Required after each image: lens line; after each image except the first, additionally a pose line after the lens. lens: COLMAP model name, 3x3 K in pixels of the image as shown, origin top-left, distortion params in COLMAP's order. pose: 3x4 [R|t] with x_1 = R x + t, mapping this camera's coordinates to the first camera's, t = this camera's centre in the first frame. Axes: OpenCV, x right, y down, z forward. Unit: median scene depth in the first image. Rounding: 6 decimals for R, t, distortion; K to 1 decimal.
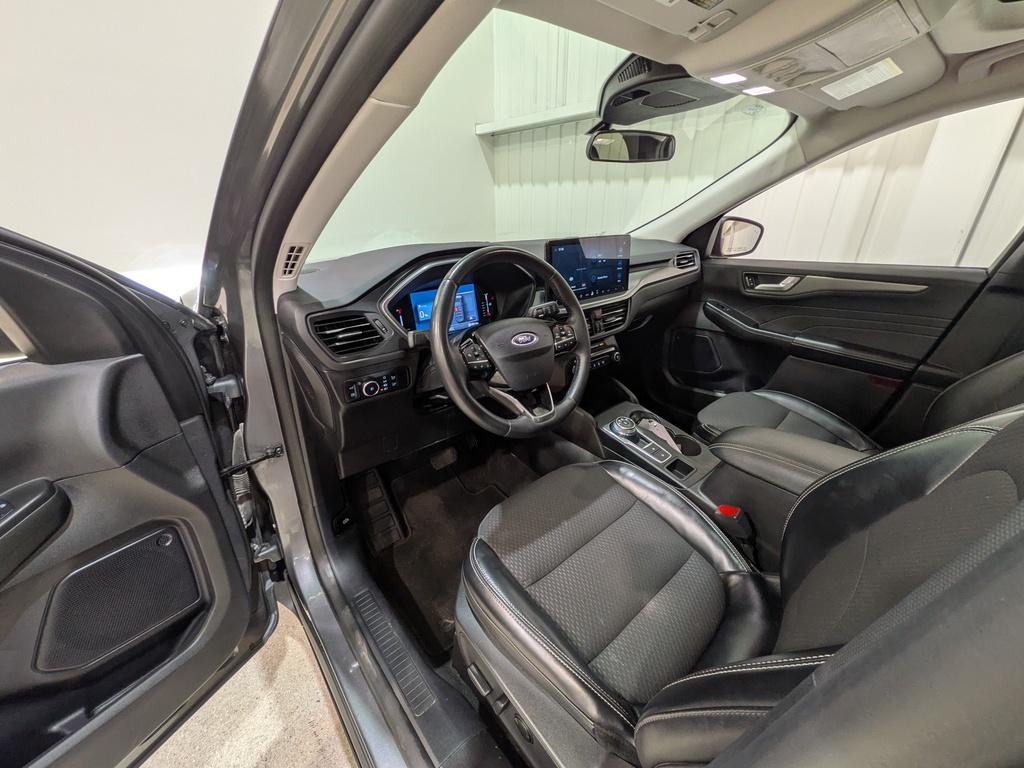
lens RADIAL K [[407.7, 0, 521.8], [0, 407.7, 383.9], [0, 0, 1]] dist [-0.002273, -0.000299]
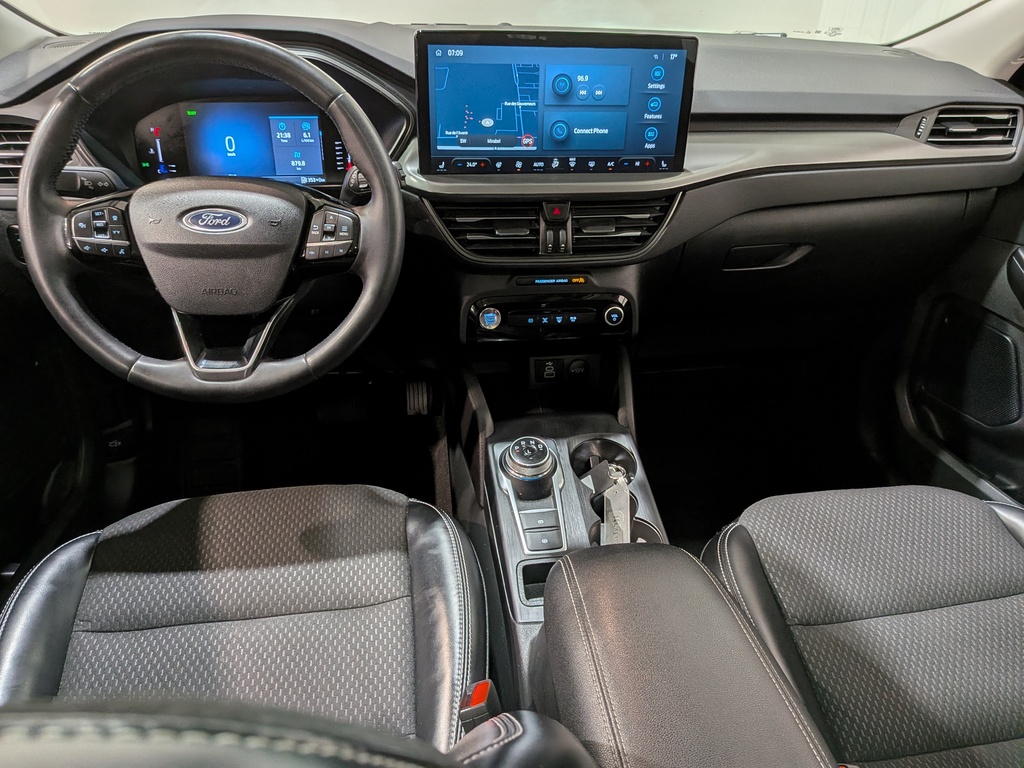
lens RADIAL K [[752.5, 0, 521.1], [0, 752.5, 391.2], [0, 0, 1]] dist [0.049135, -0.093785]
pose [[0.841238, 0.311814, -0.441690, 0.593510], [-0.251601, 0.948865, 0.190661, -0.132192], [0.478555, -0.049262, 0.876675, 0.232023]]
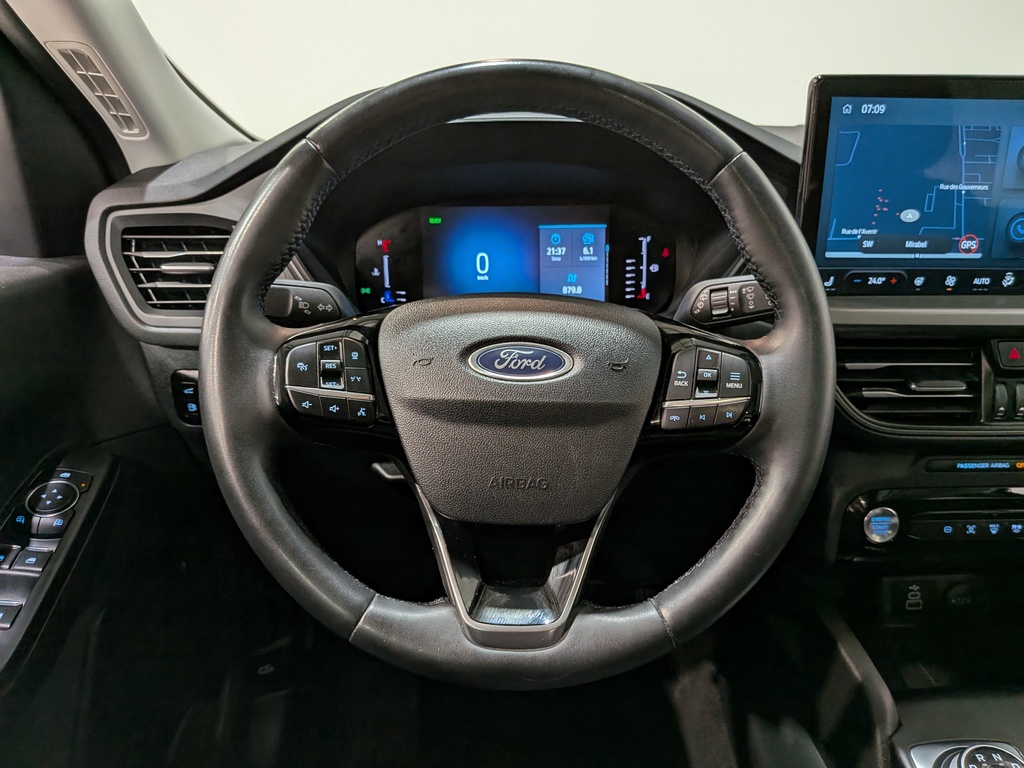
lens RADIAL K [[752.5, 0, 520.1], [0, 752.5, 390.8], [0, 0, 1]] dist [0.049135, -0.093785]
pose [[0.763369, 0.220723, -0.607083, 0.249544], [-0.260597, 0.965168, 0.023231, -0.072047], [0.591065, 0.140471, 0.794299, 0.398469]]
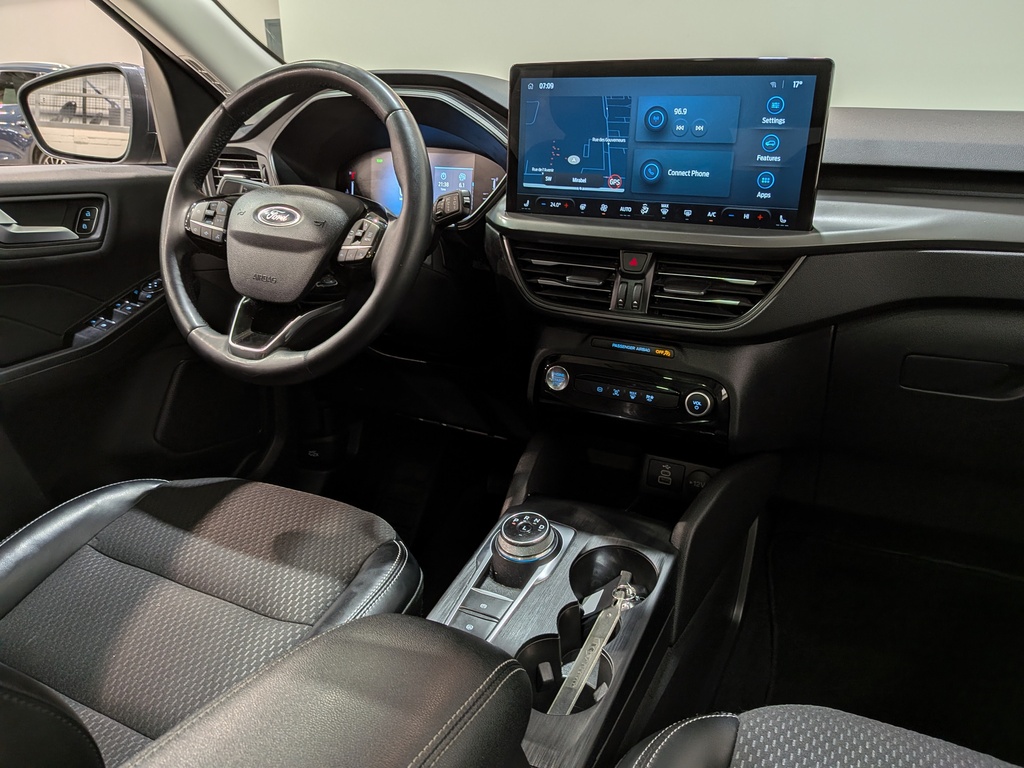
lens RADIAL K [[752.5, 0, 515.2], [0, 752.5, 388.7], [0, 0, 1]] dist [0.049135, -0.093785]
pose [[0.362286, 0.321895, -0.874718, 0.817049], [-0.381249, 0.907550, 0.176073, -0.146427], [0.850528, 0.269696, 0.451515, 0.617053]]
